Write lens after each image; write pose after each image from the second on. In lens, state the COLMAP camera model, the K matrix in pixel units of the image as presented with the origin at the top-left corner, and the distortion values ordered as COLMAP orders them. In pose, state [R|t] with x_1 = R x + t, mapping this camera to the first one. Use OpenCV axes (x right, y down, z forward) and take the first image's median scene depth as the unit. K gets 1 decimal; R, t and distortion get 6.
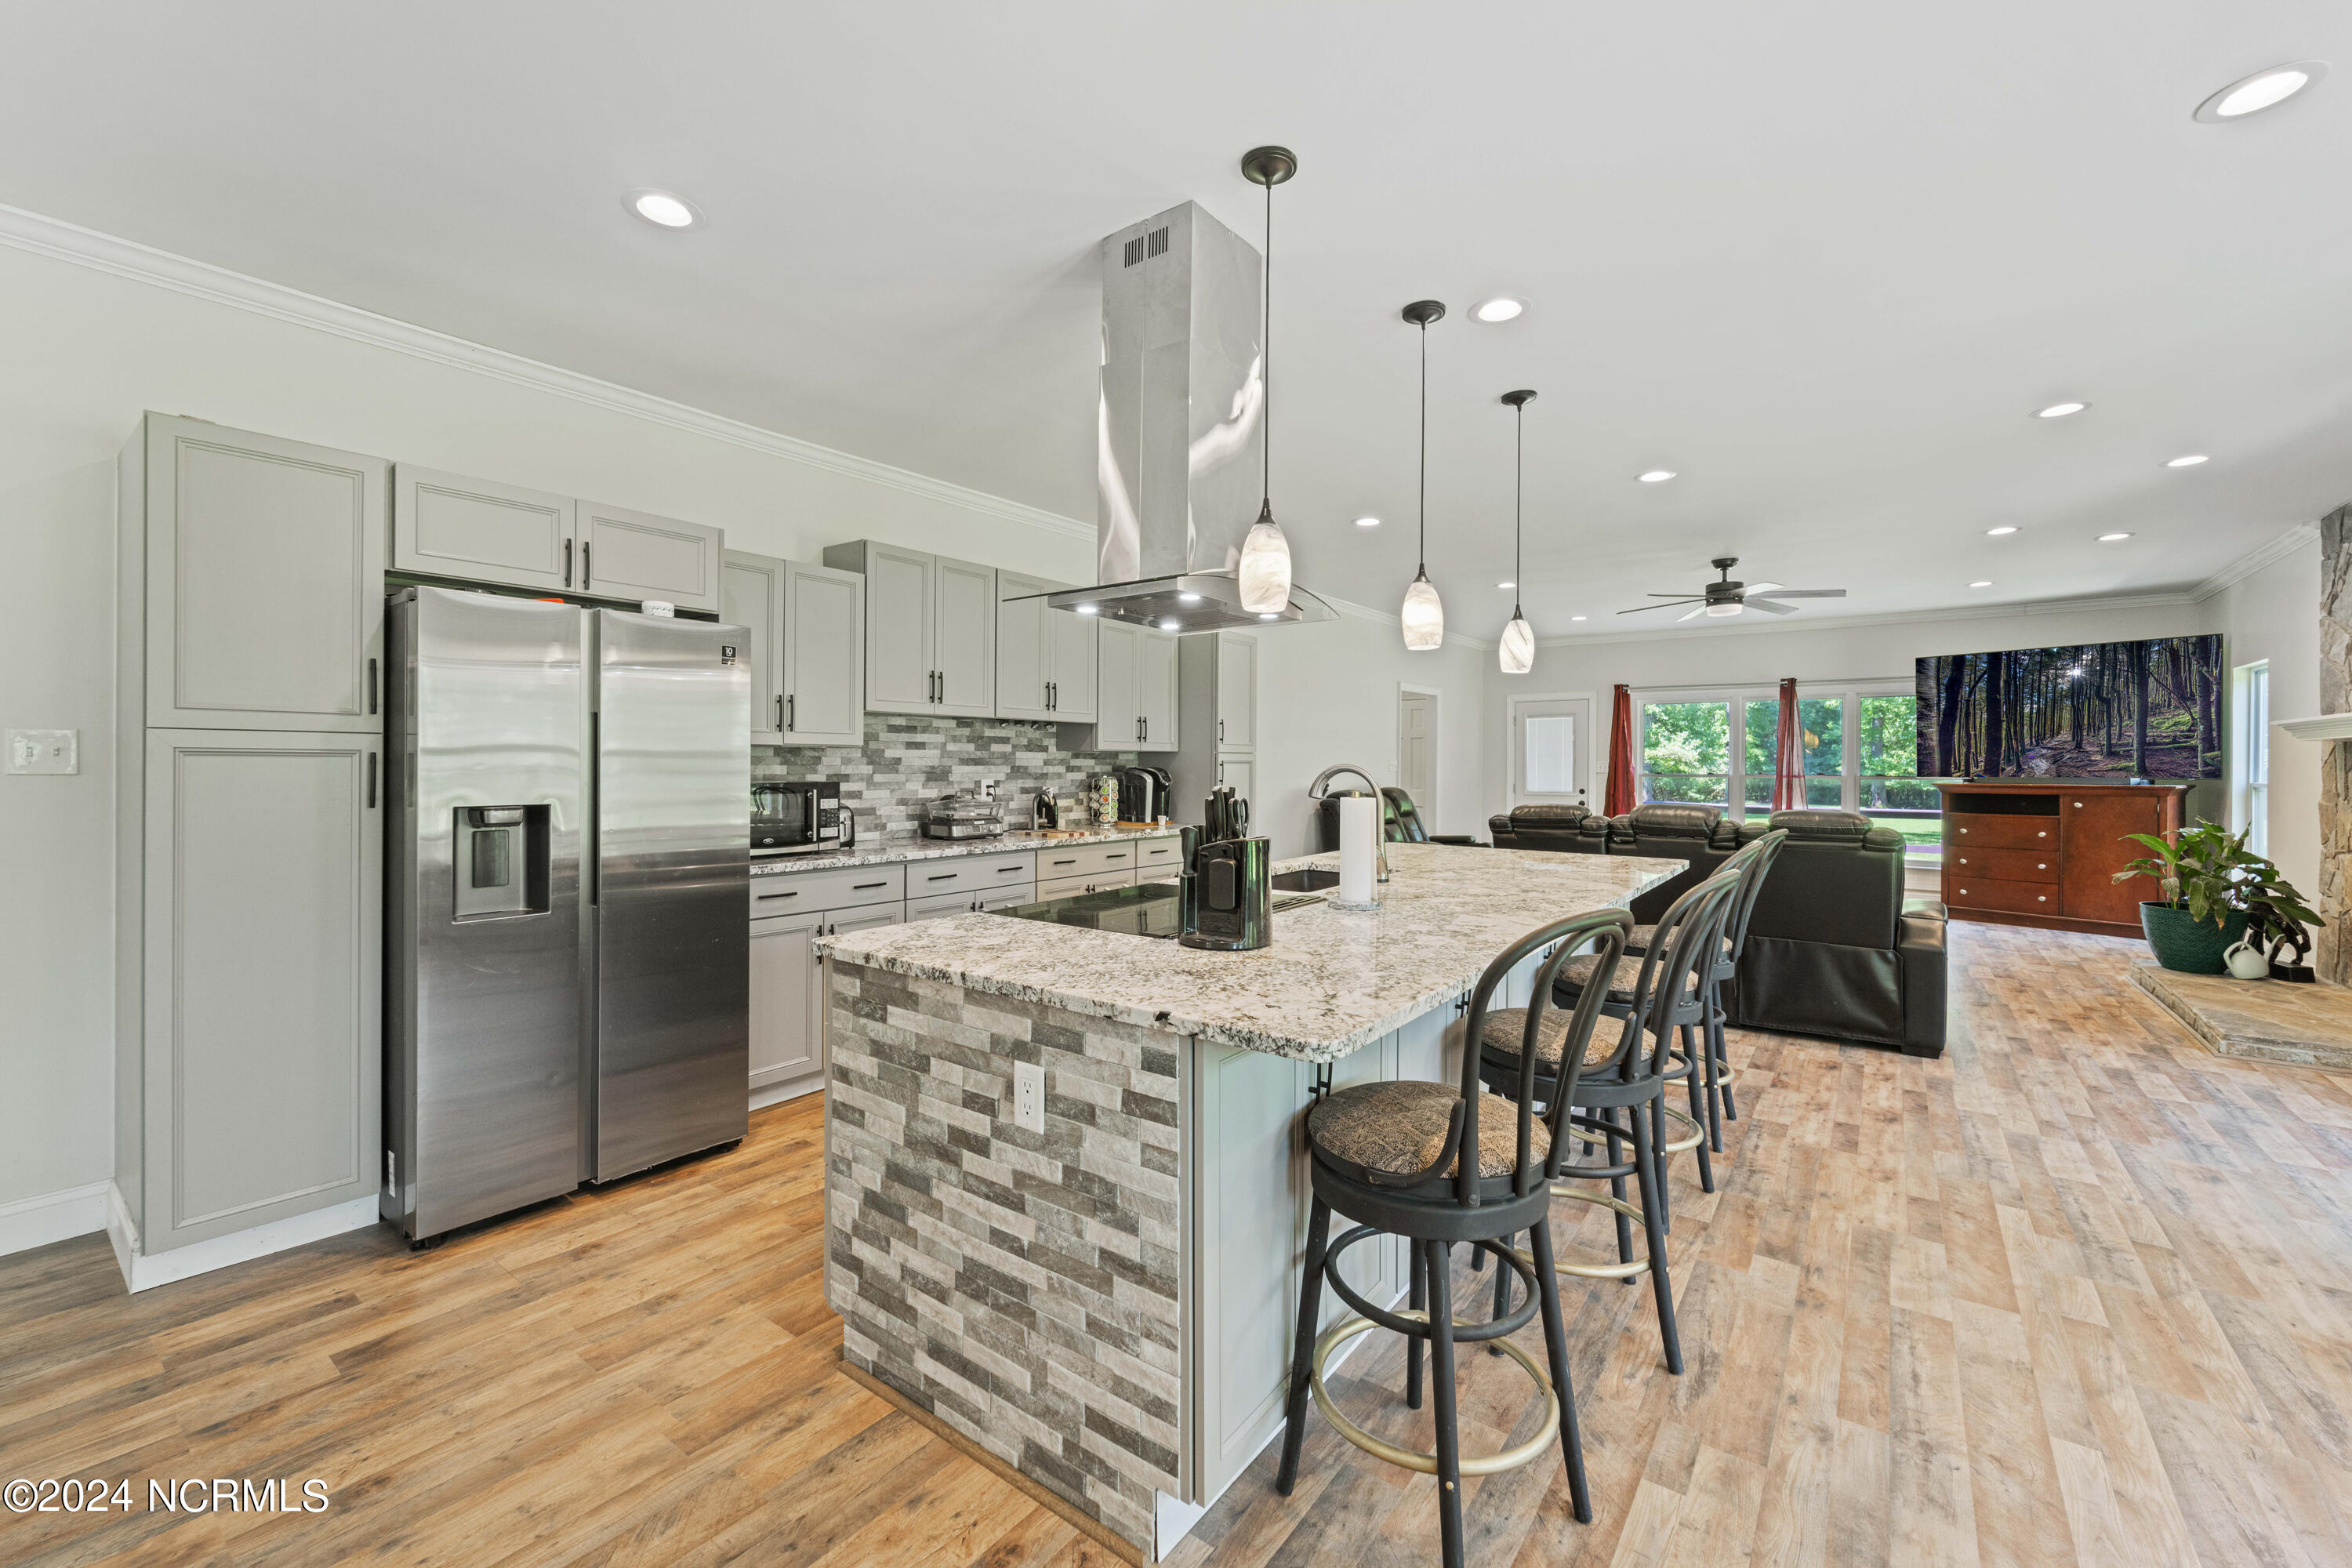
lens RADIAL K [[952.8, 0, 1185.7], [0, 952.8, 769.1], [0, 0, 1]] dist [0.002827, -0.002982]
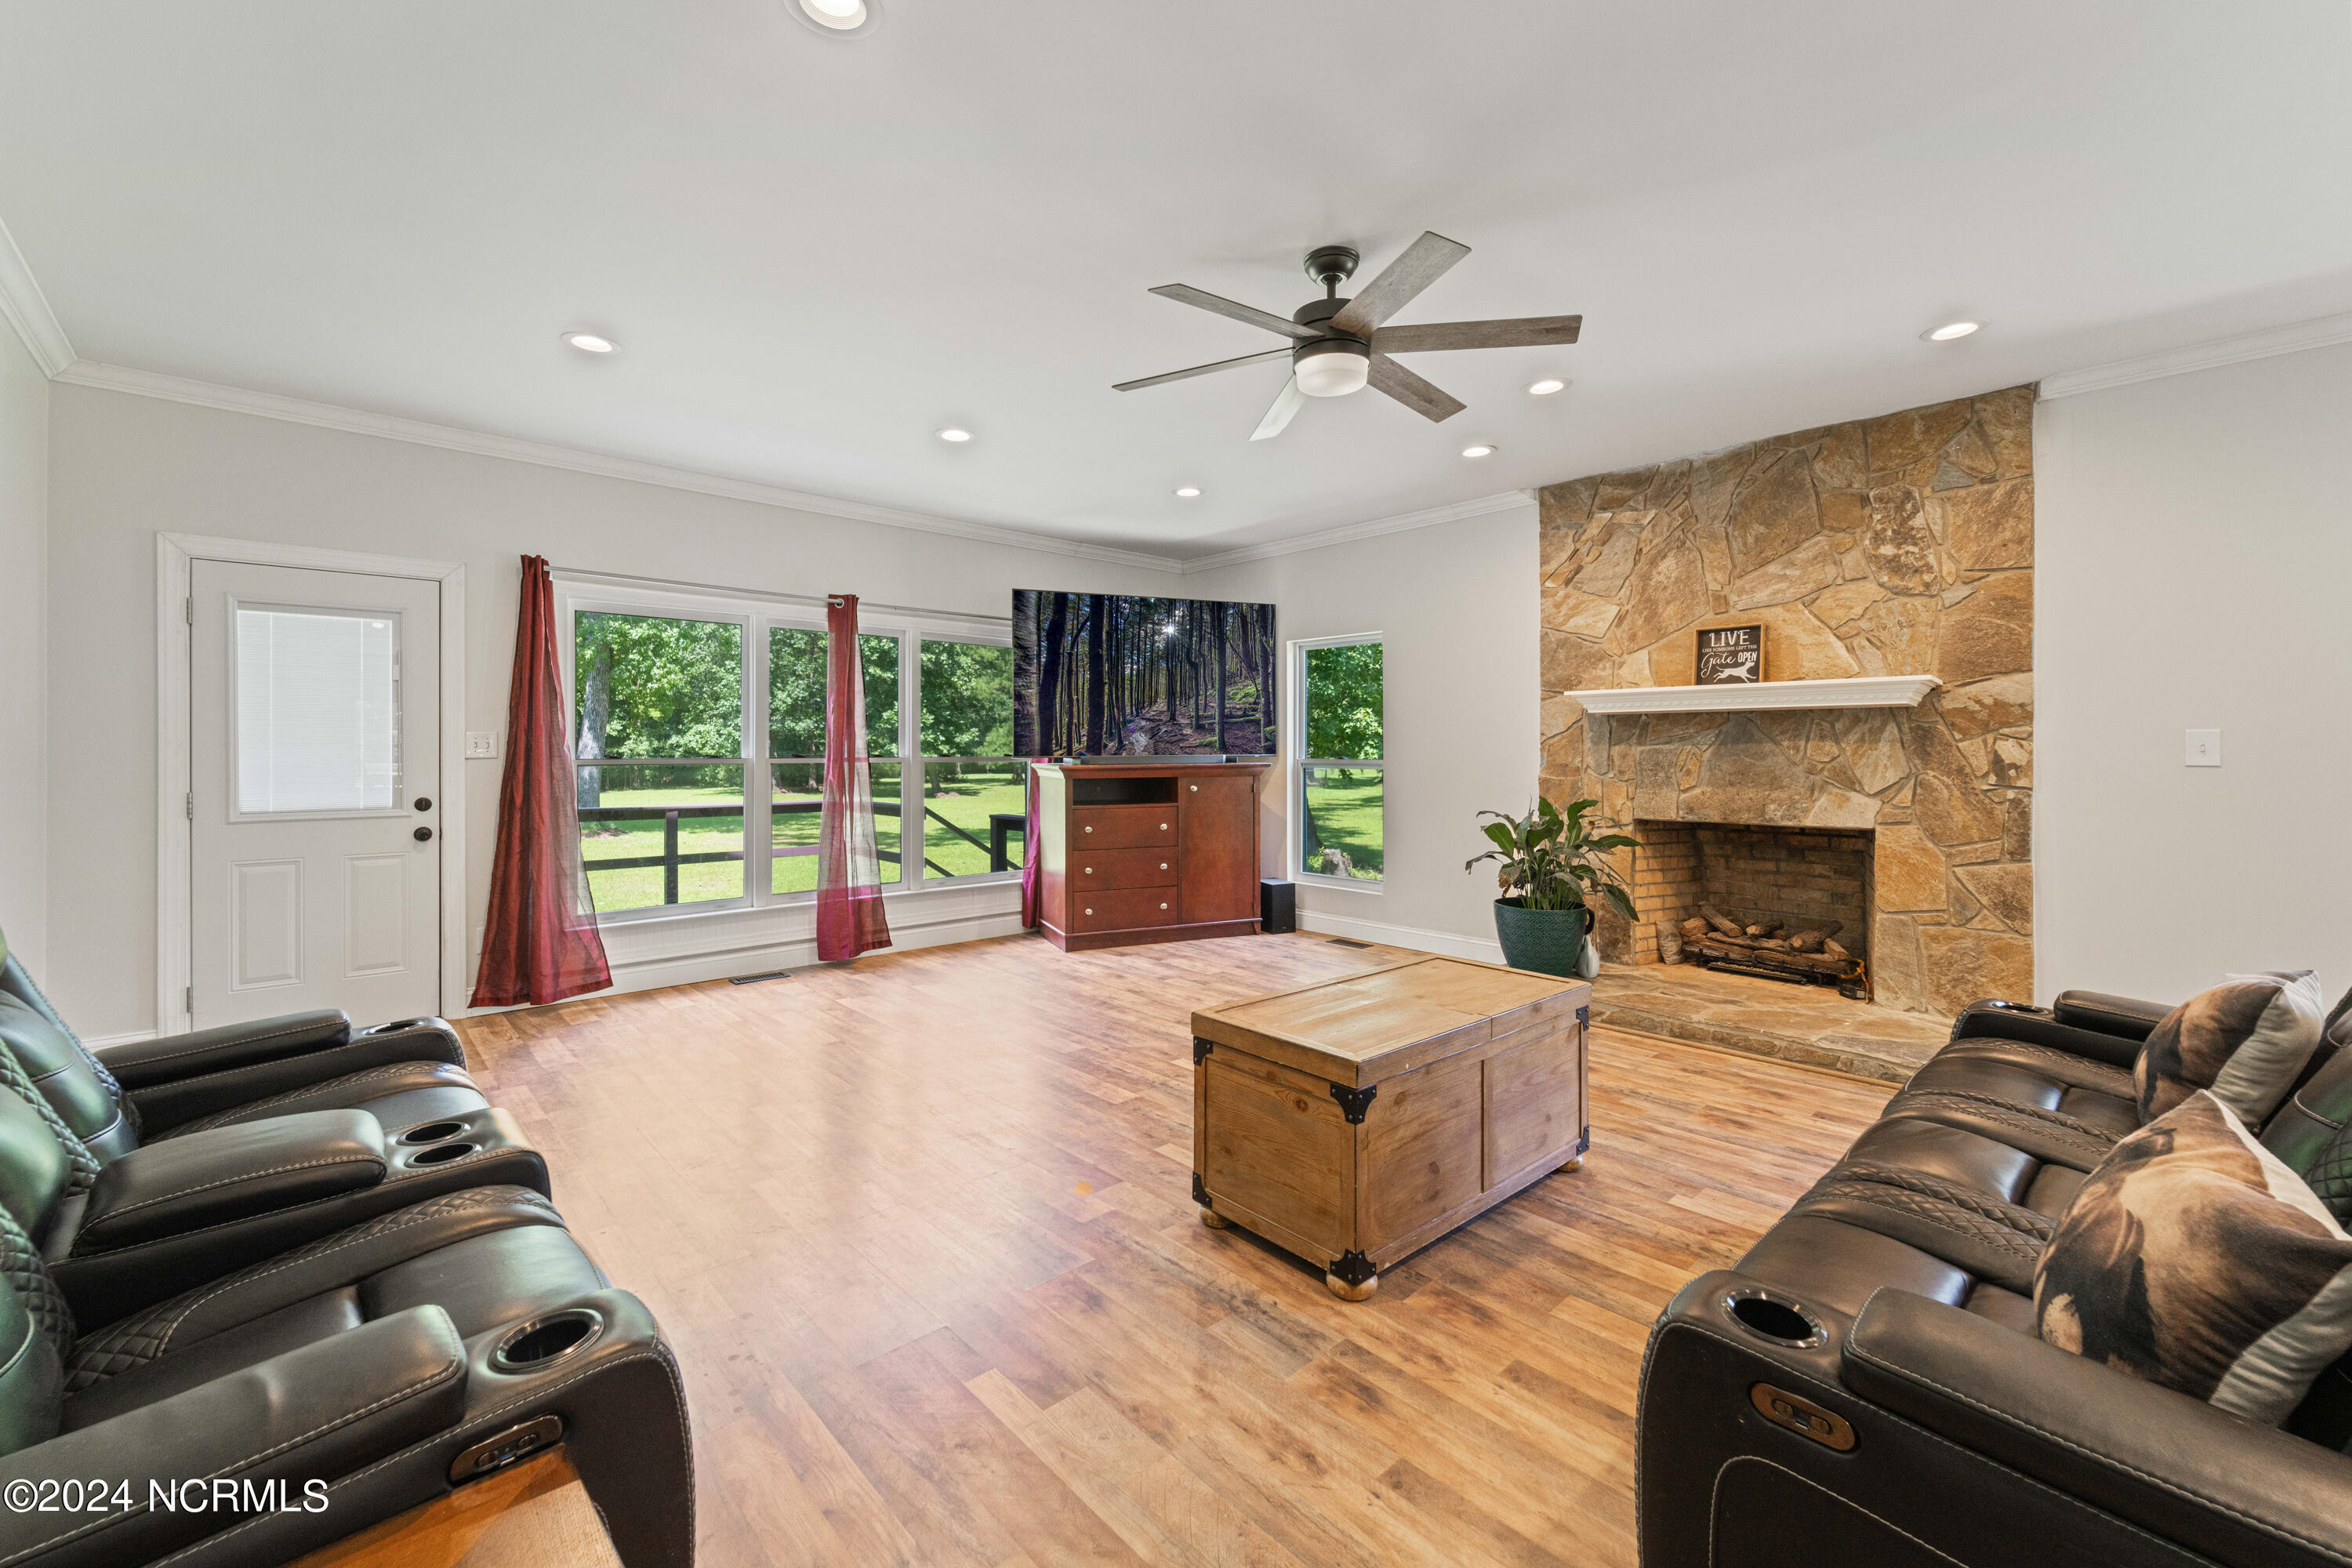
lens RADIAL K [[952.8, 0, 1168.1], [0, 952.8, 750.3], [0, 0, 1]] dist [0.002827, -0.002982]
pose [[0.193716, -0.006295, 0.981037, 0.169650], [0.007136, 0.999962, 0.005007, 0.000938], [-0.981032, 0.006030, 0.193753, 1.314832]]
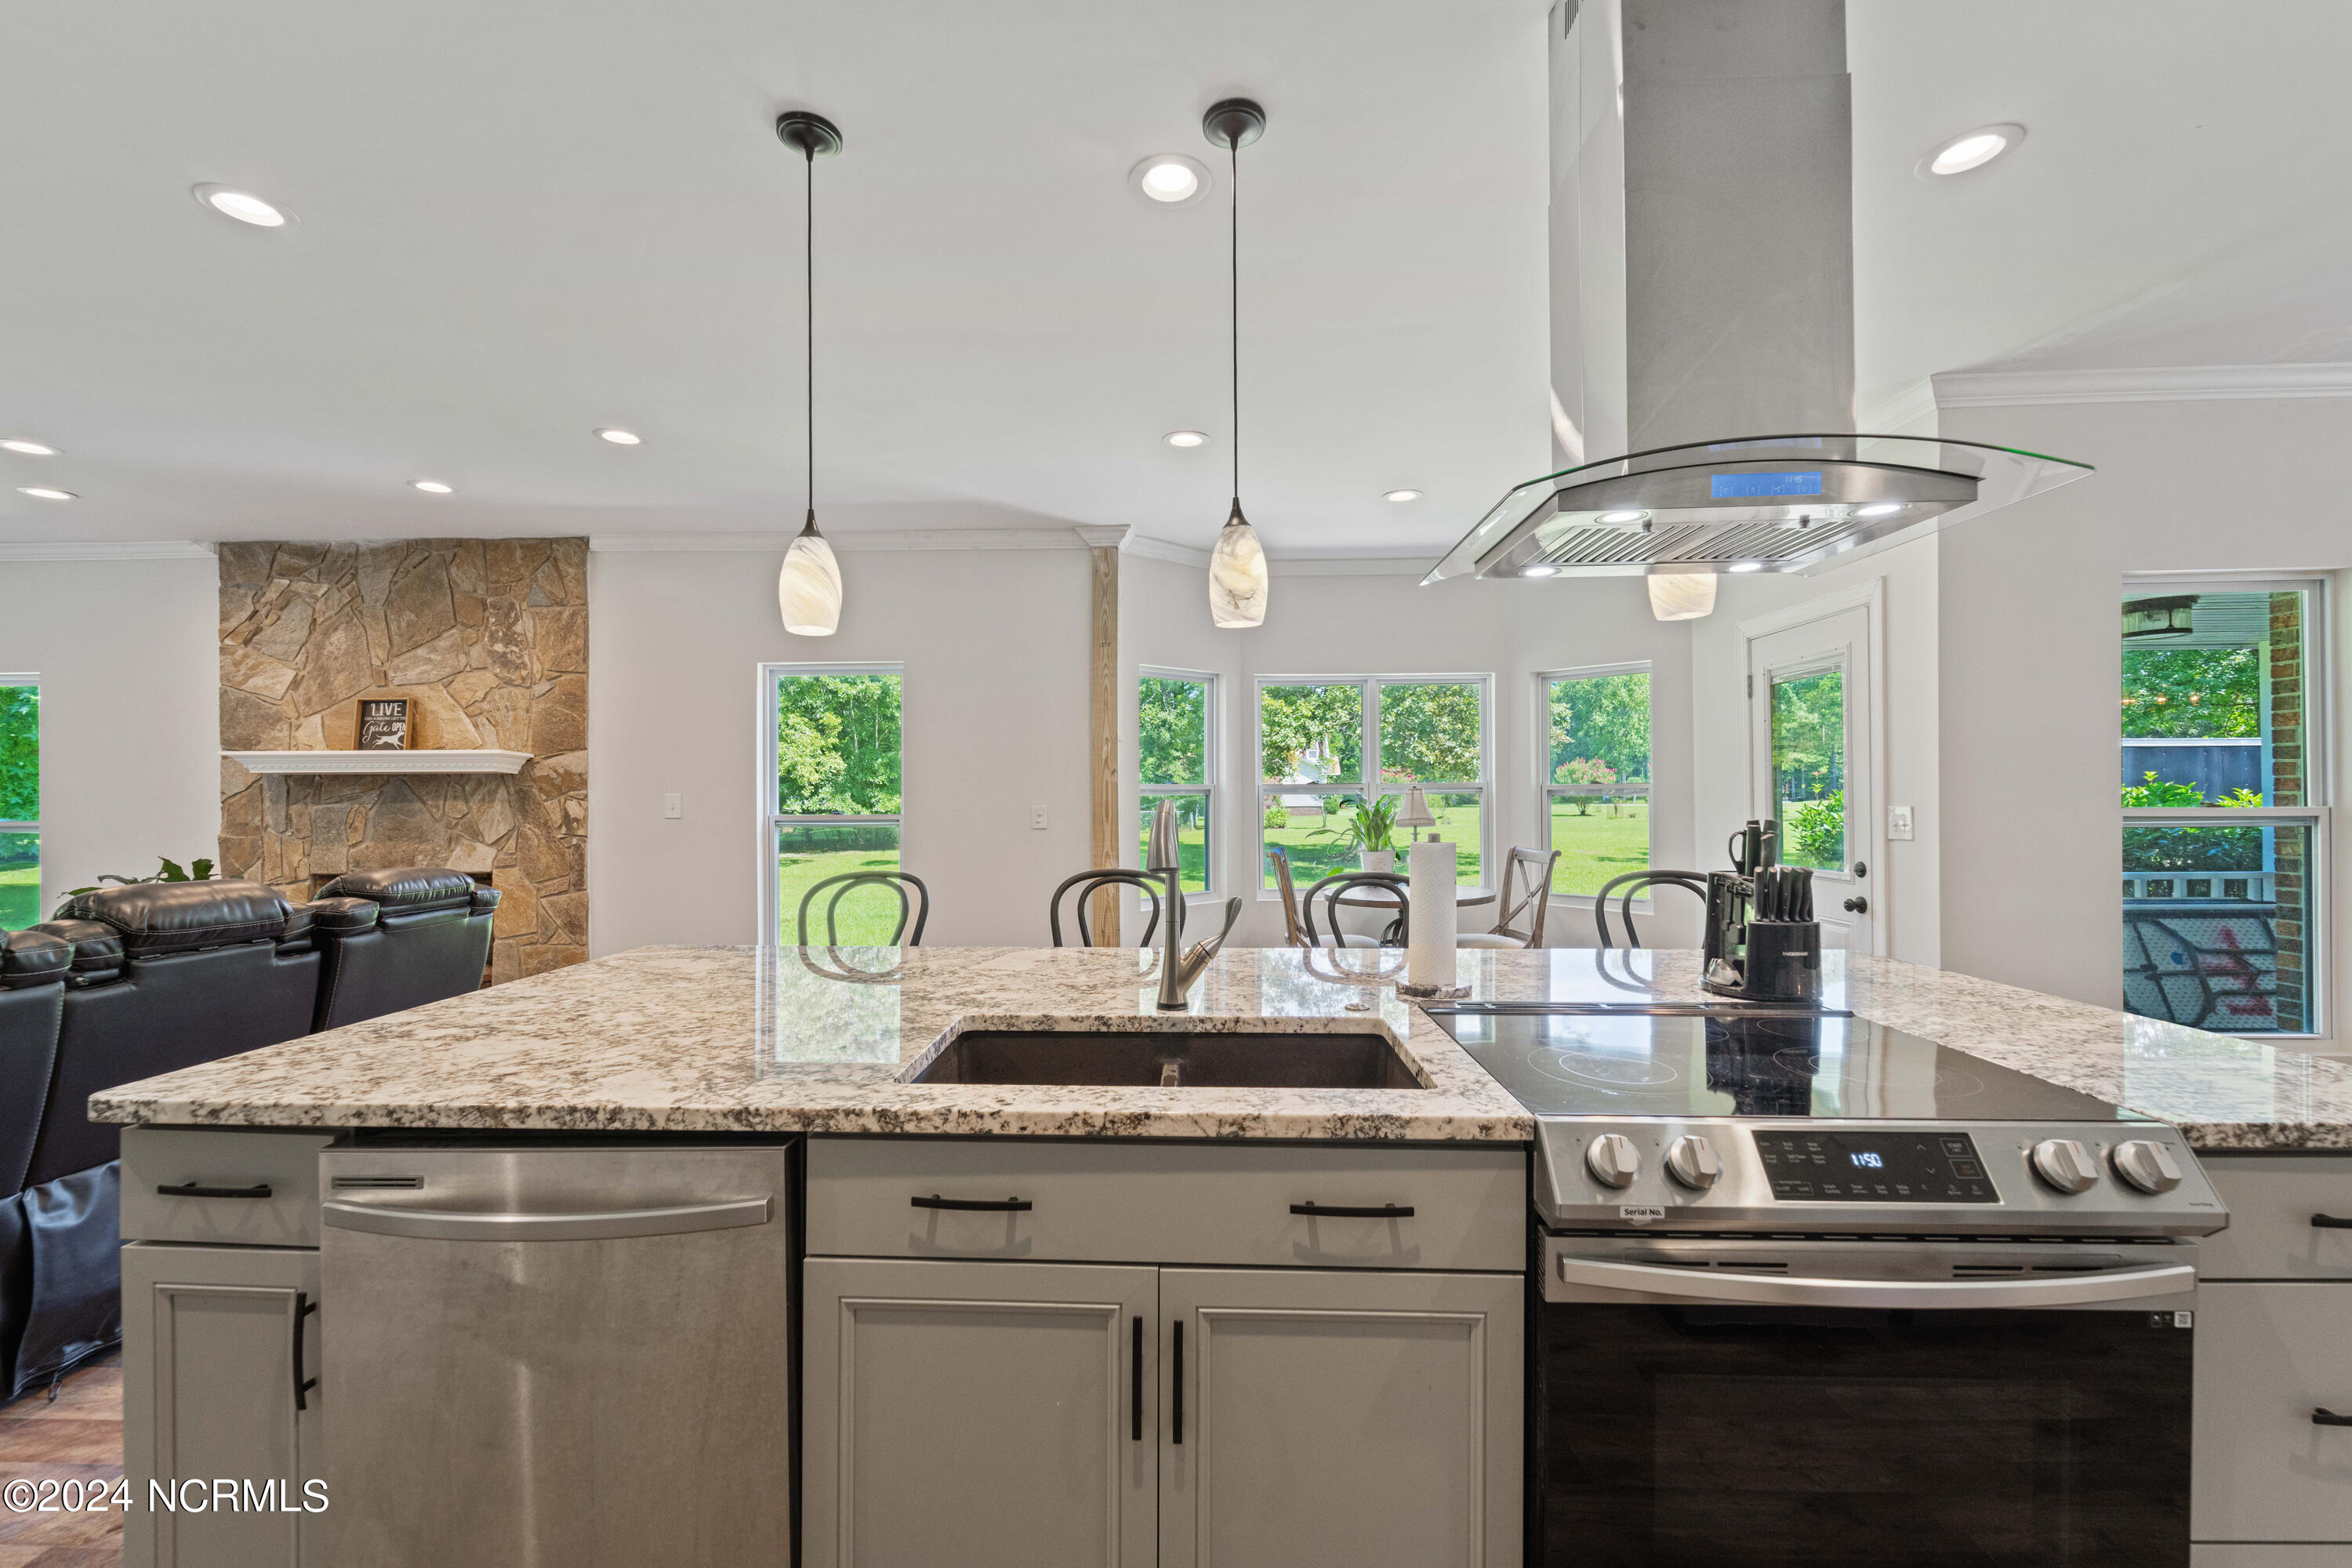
lens RADIAL K [[952.8, 0, 1144.1], [0, 952.8, 788.0], [0, 0, 1]] dist [0.002827, -0.002982]
pose [[-0.569476, 0.004245, 0.821997, -0.147997], [0.007293, 0.999973, -0.000112, -0.007288], [-0.821976, 0.005931, -0.569492, 0.865502]]
